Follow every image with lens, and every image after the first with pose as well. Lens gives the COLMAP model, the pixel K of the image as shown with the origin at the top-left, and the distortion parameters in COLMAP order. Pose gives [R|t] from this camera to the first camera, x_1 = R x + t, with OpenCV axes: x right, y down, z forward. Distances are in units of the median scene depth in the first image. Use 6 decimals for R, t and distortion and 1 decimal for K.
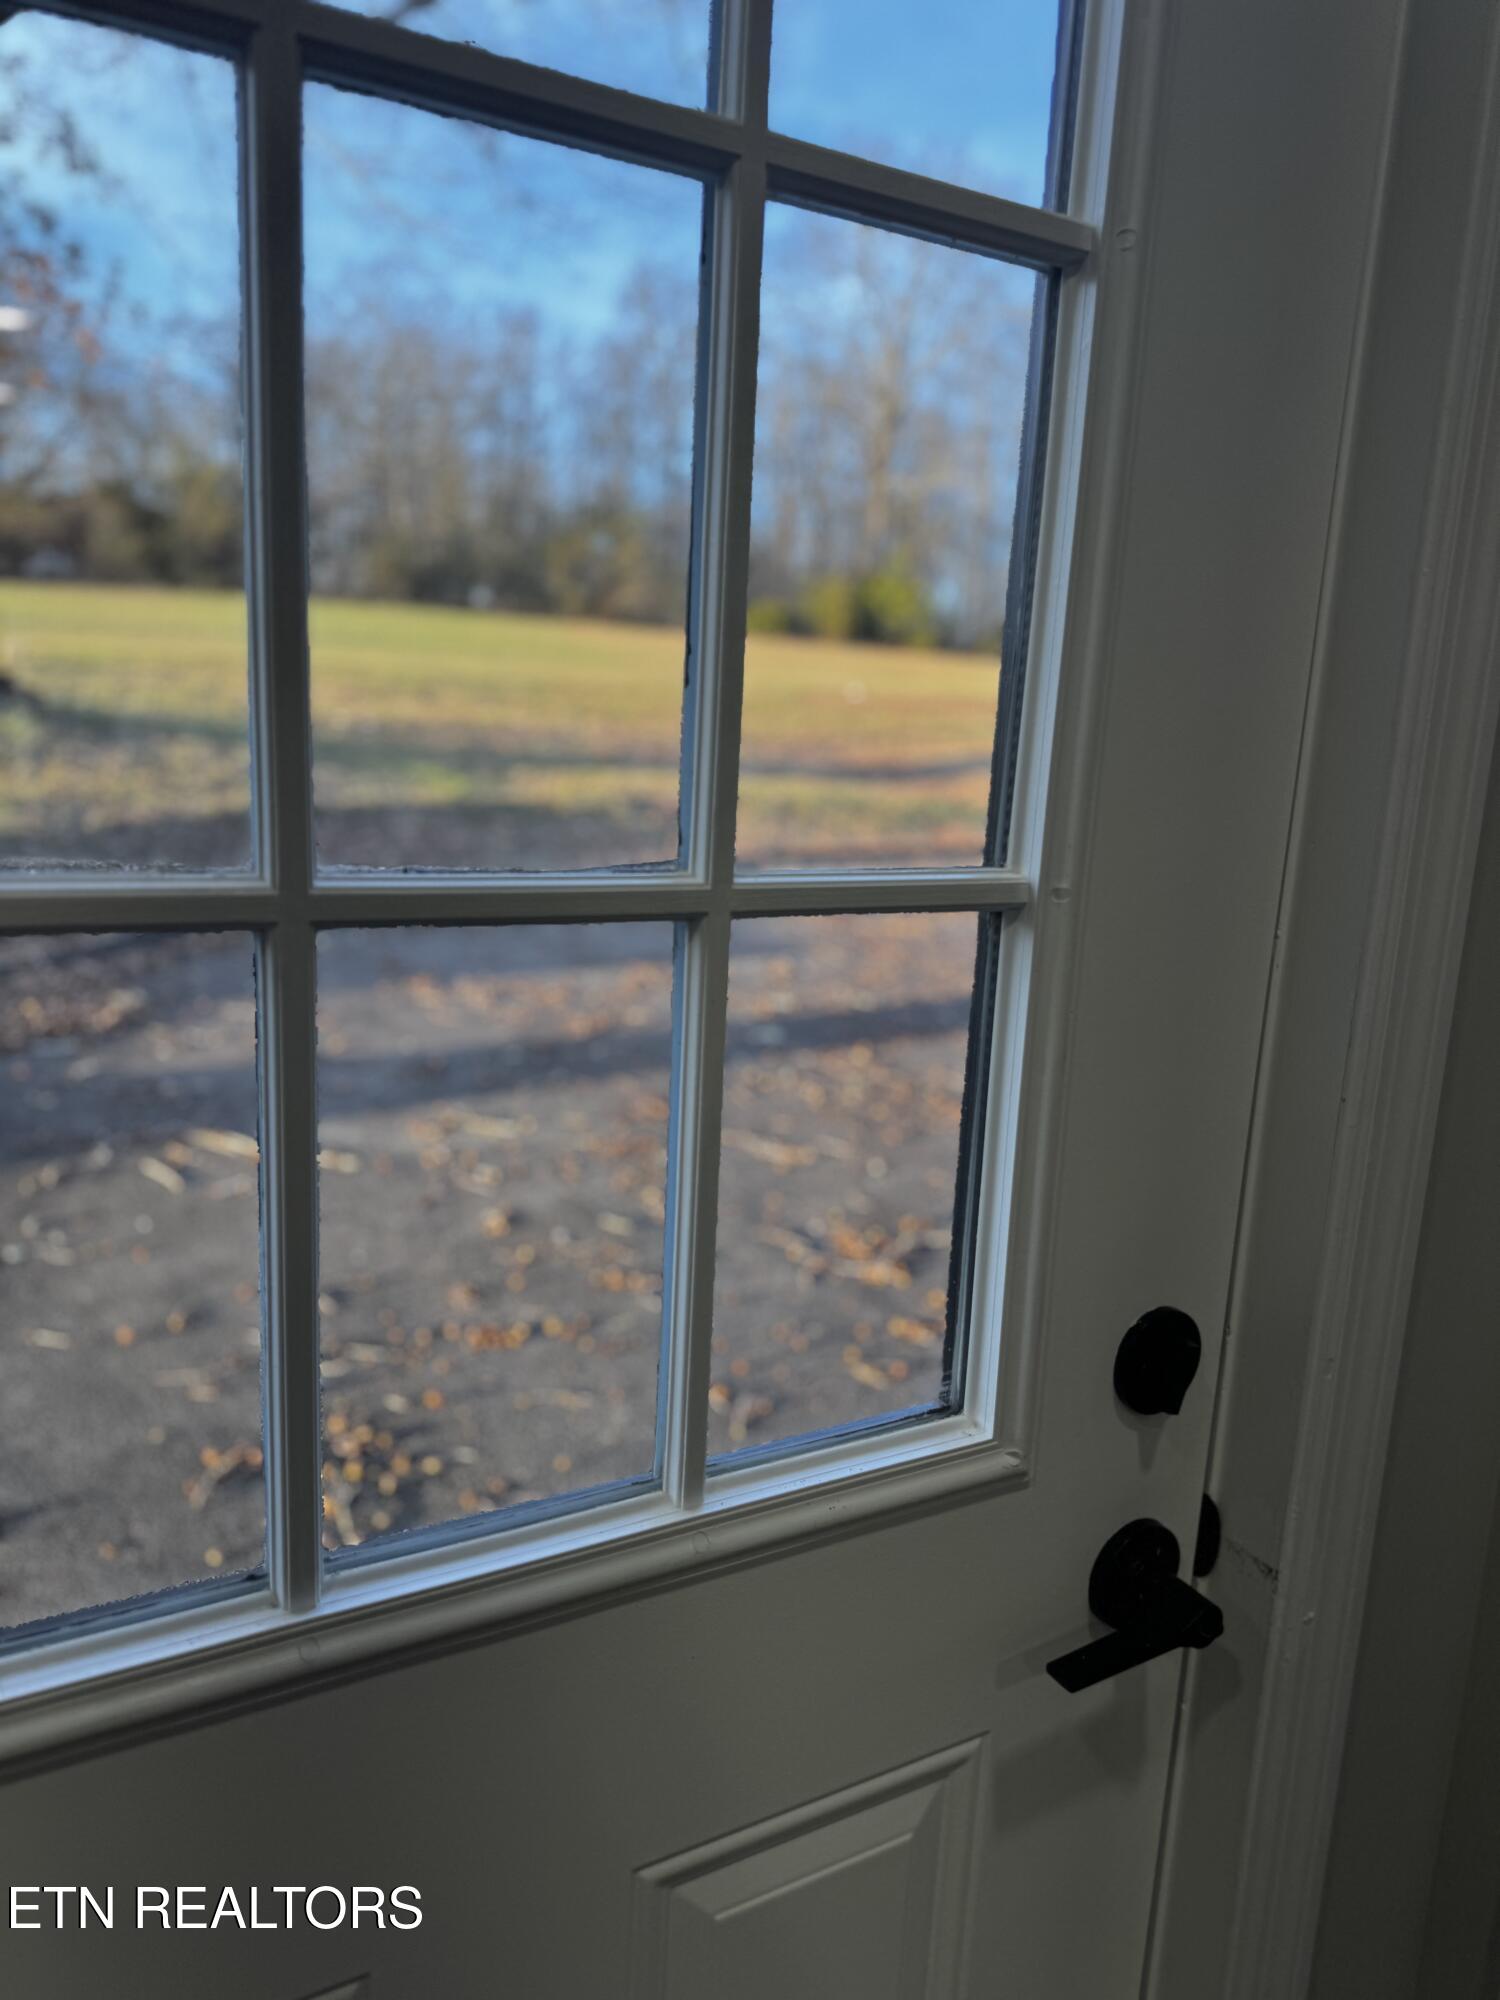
lens RADIAL K [[1413.5, 0, 751.4], [0, 1413.5, 998.3], [0, 0, 1]] dist [-0.012119, -0.012551]
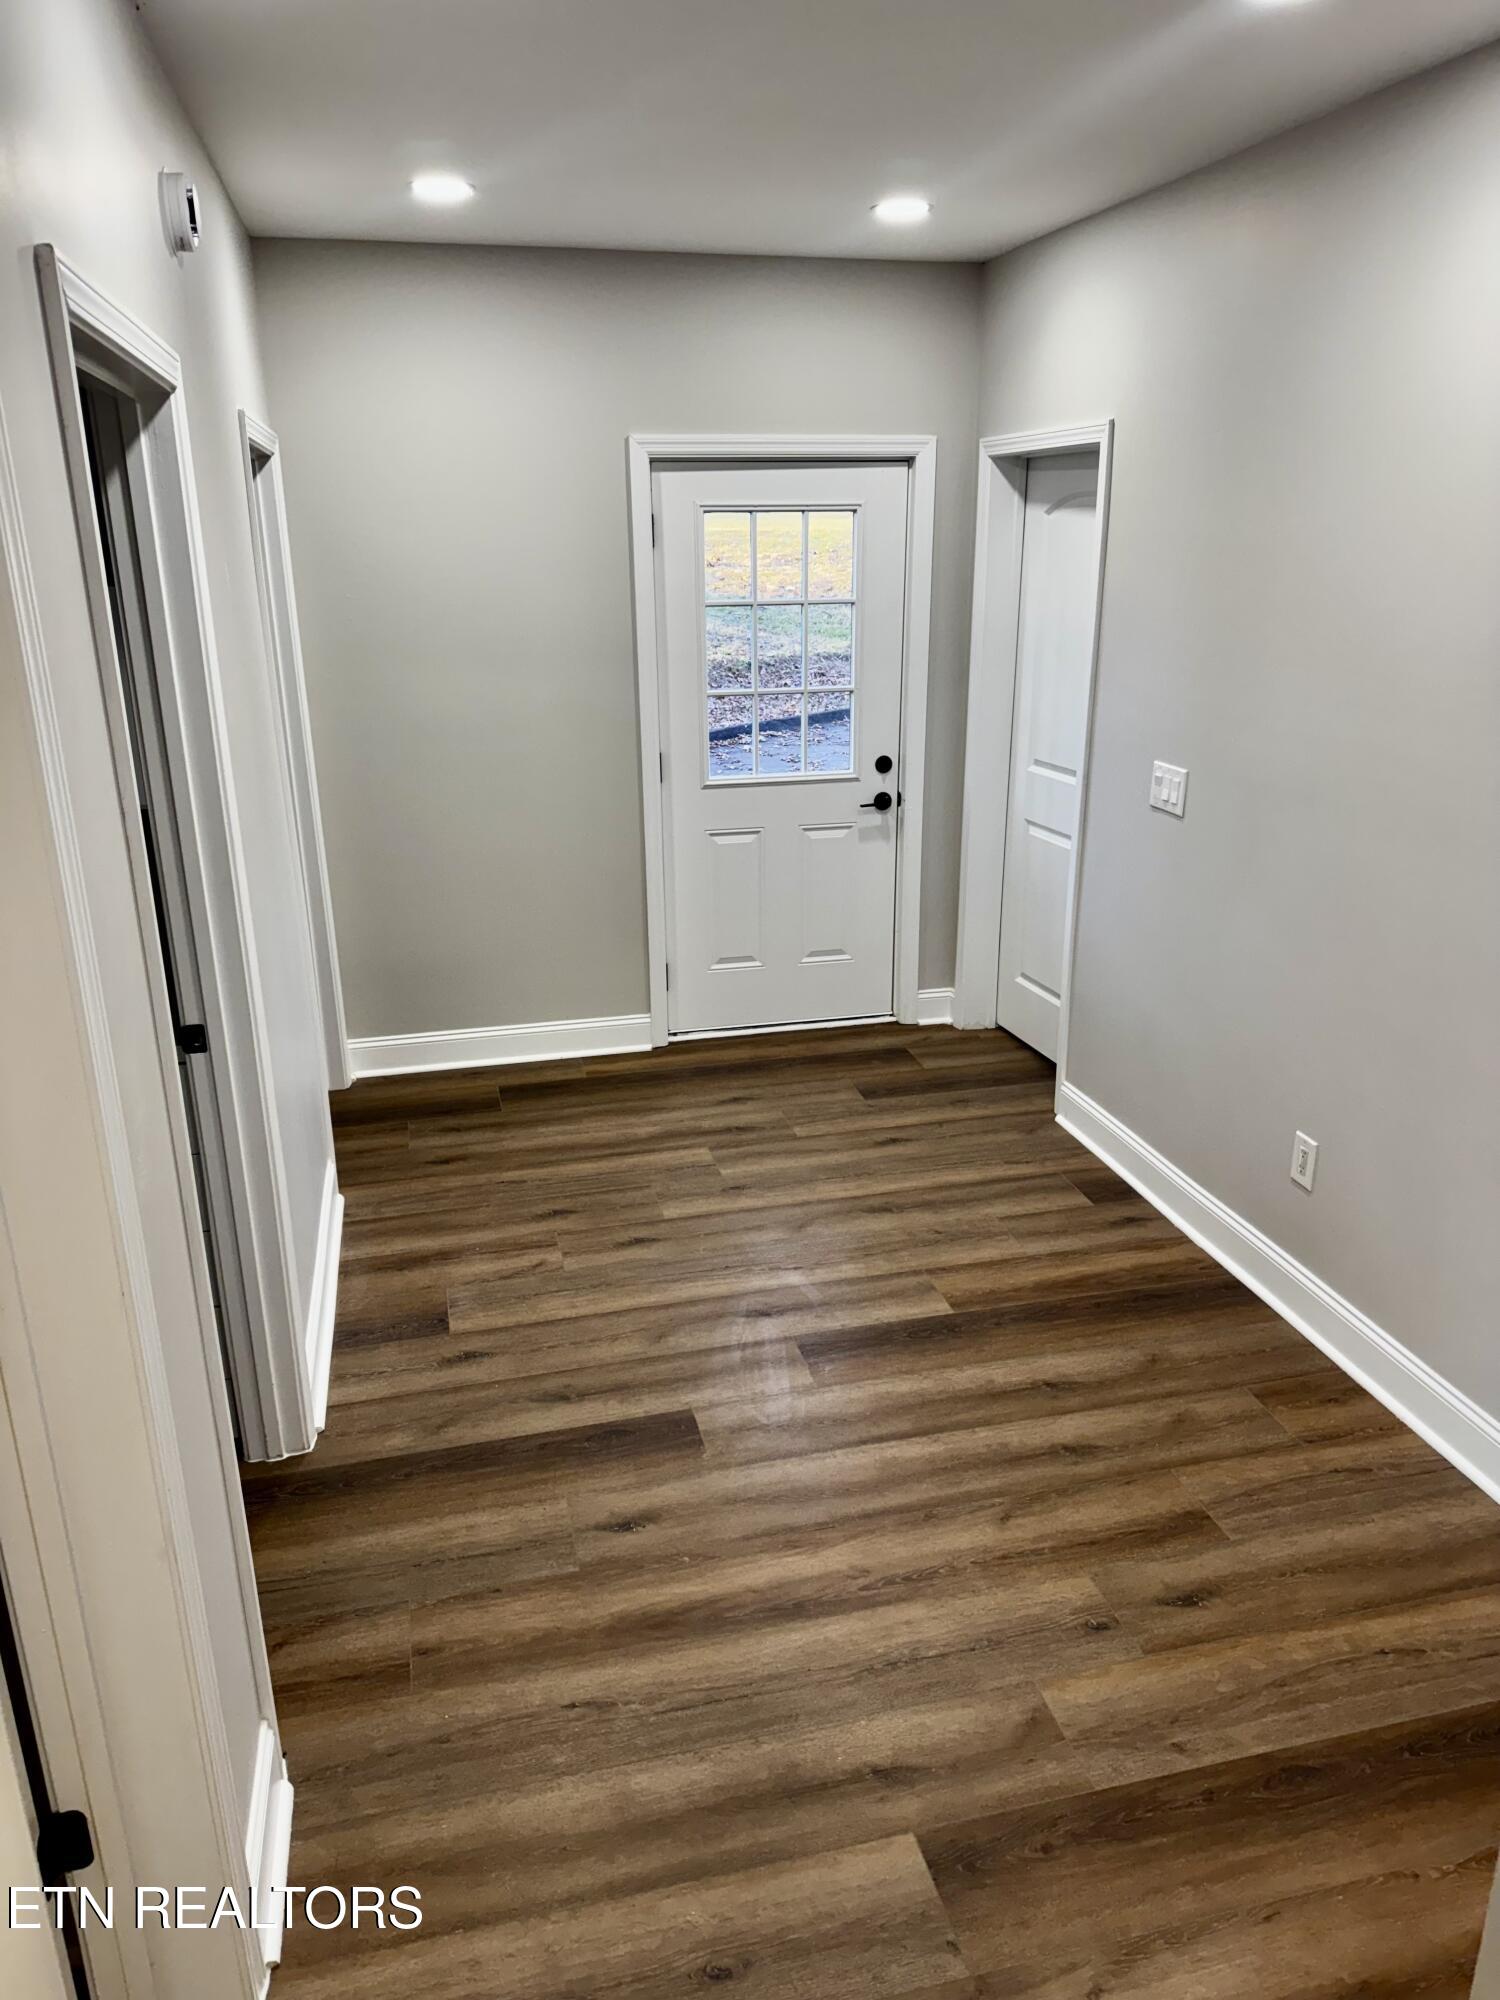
lens RADIAL K [[1413.5, 0, 758.2], [0, 1413.5, 1007.8], [0, 0, 1]] dist [-0.012119, -0.012551]
pose [[0.956955, 0.050219, -0.285857, 0.528773], [-0.017904, 0.993255, 0.114556, 0.205018], [0.289682, -0.104507, 0.951400, -1.742549]]
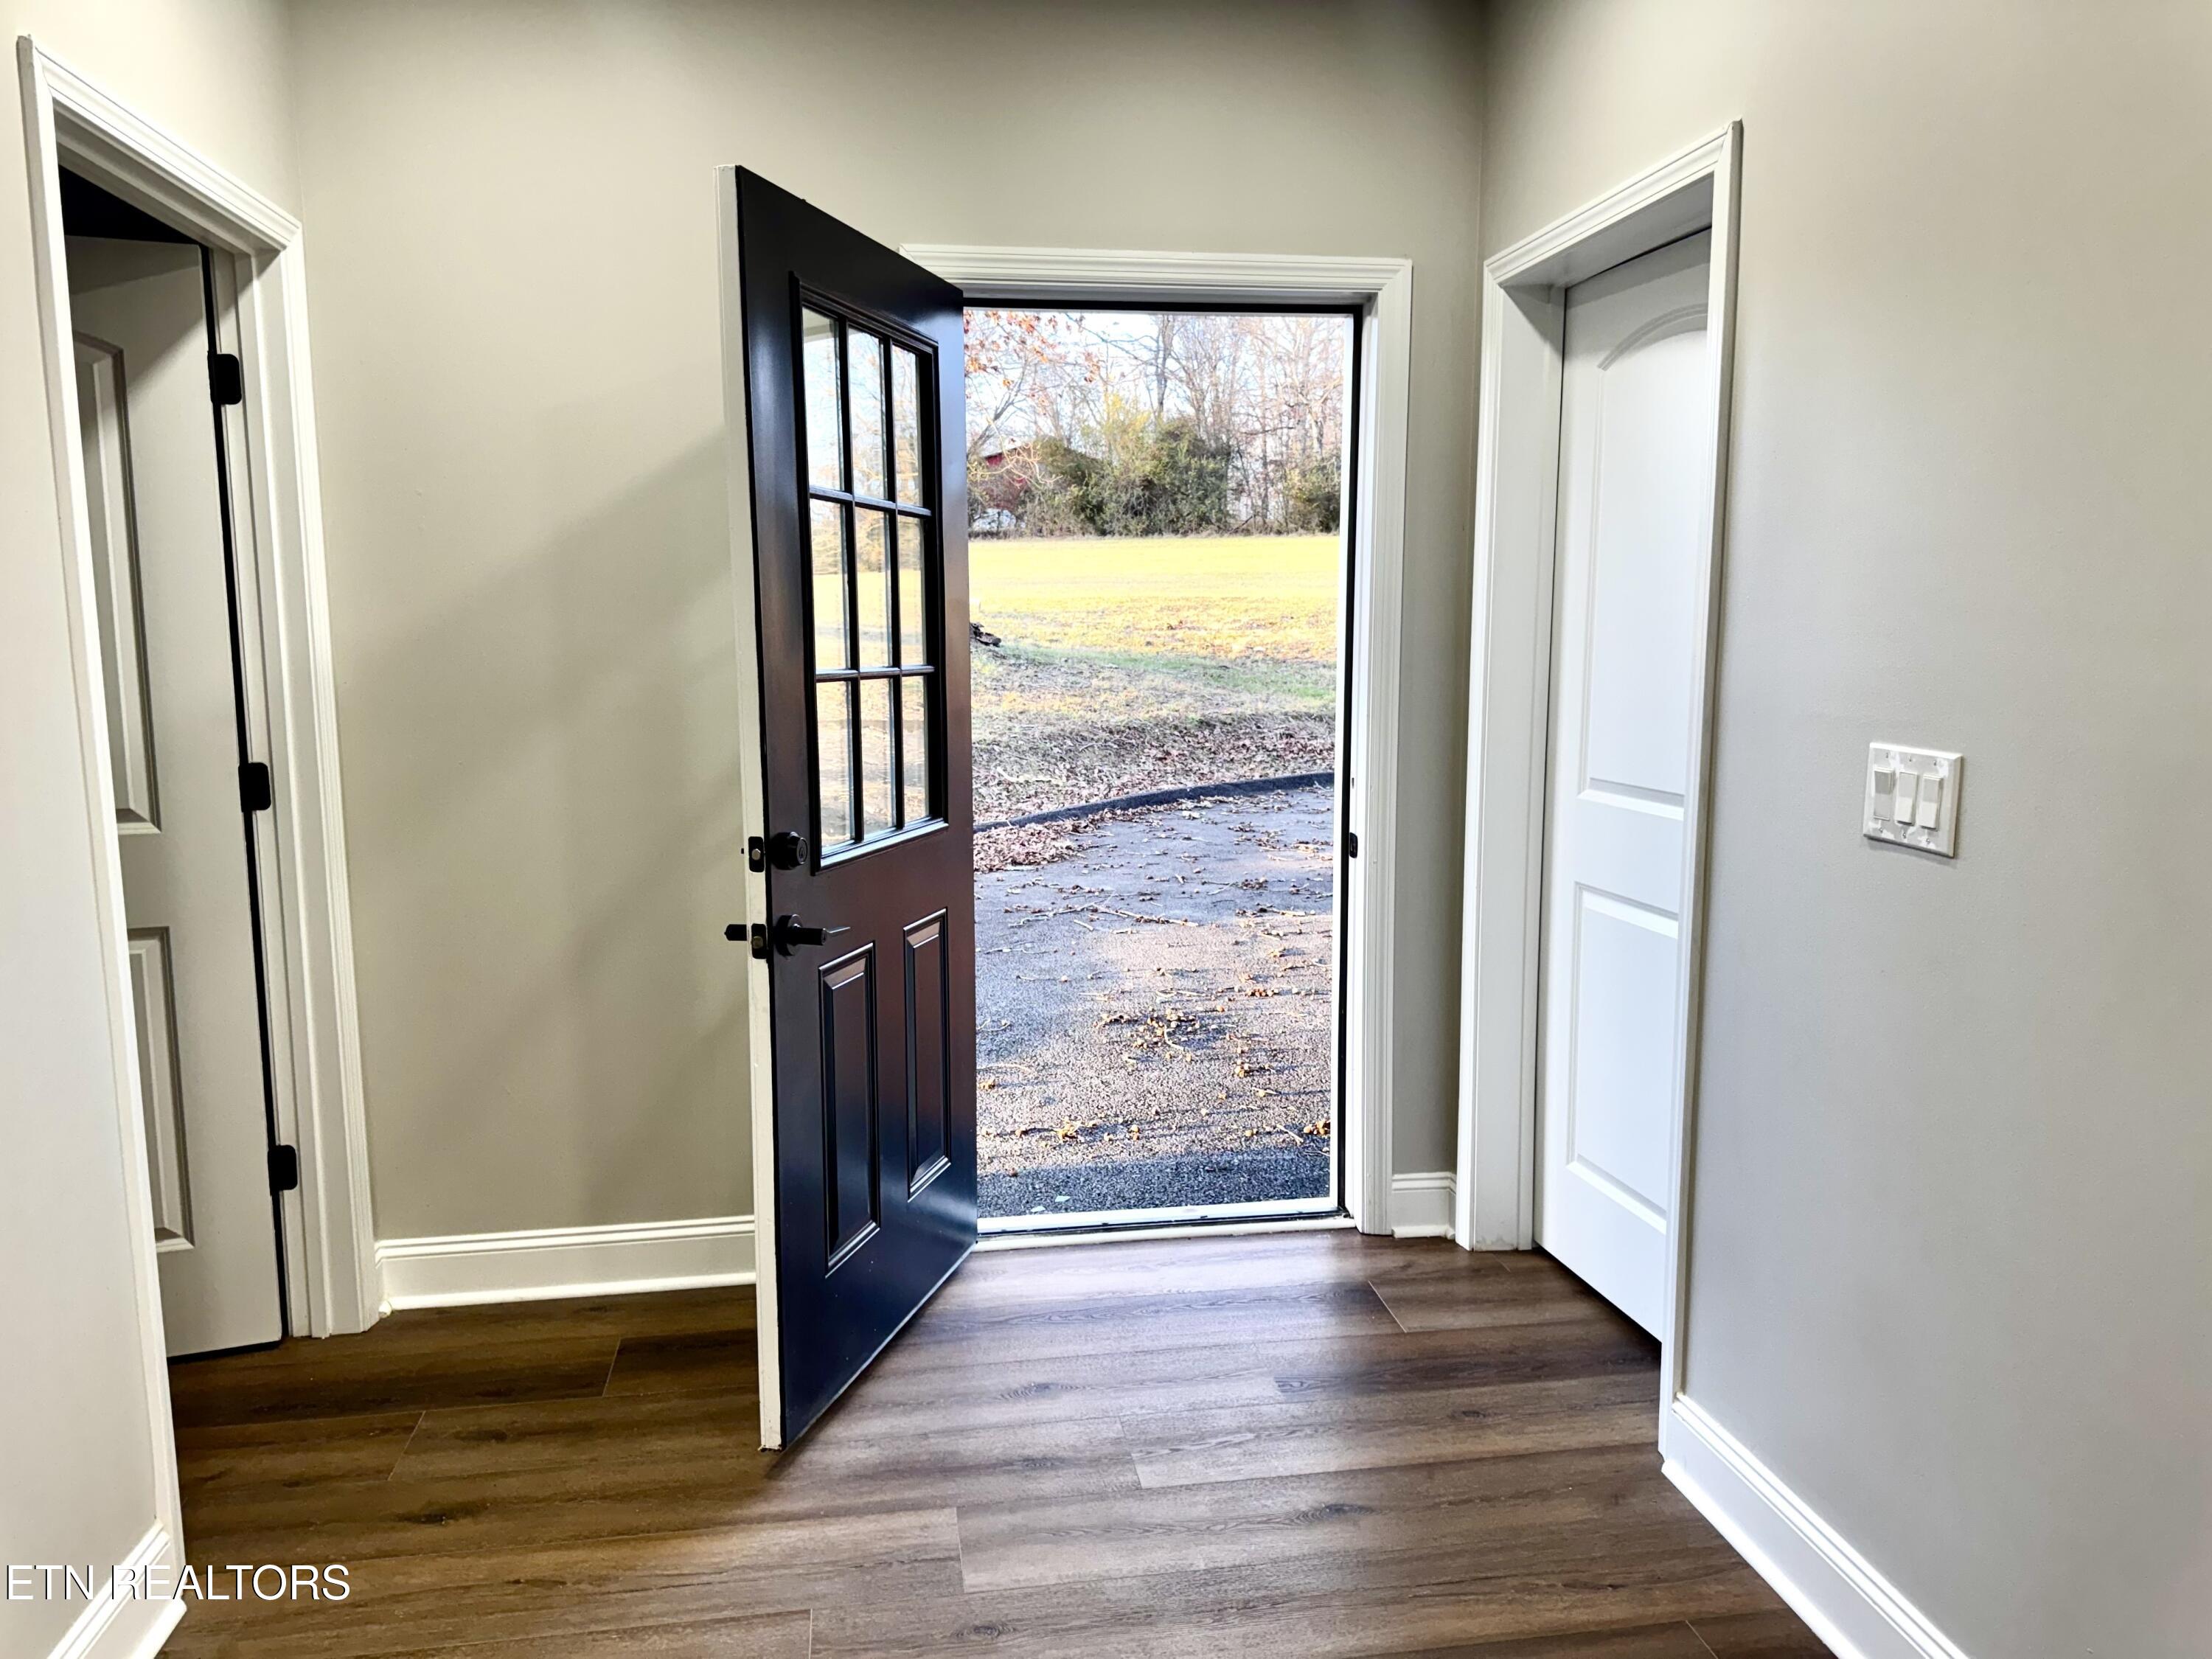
lens RADIAL K [[1563.3, 0, 1090.6], [0, 1563.3, 826.1], [0, 0, 1]] dist [-0.012119, -0.012551]
pose [[0.925629, 0.006406, -0.378379, 0.421865], [-0.036703, 0.996663, -0.072913, 0.223388], [0.376649, 0.081378, 0.922775, -1.040249]]
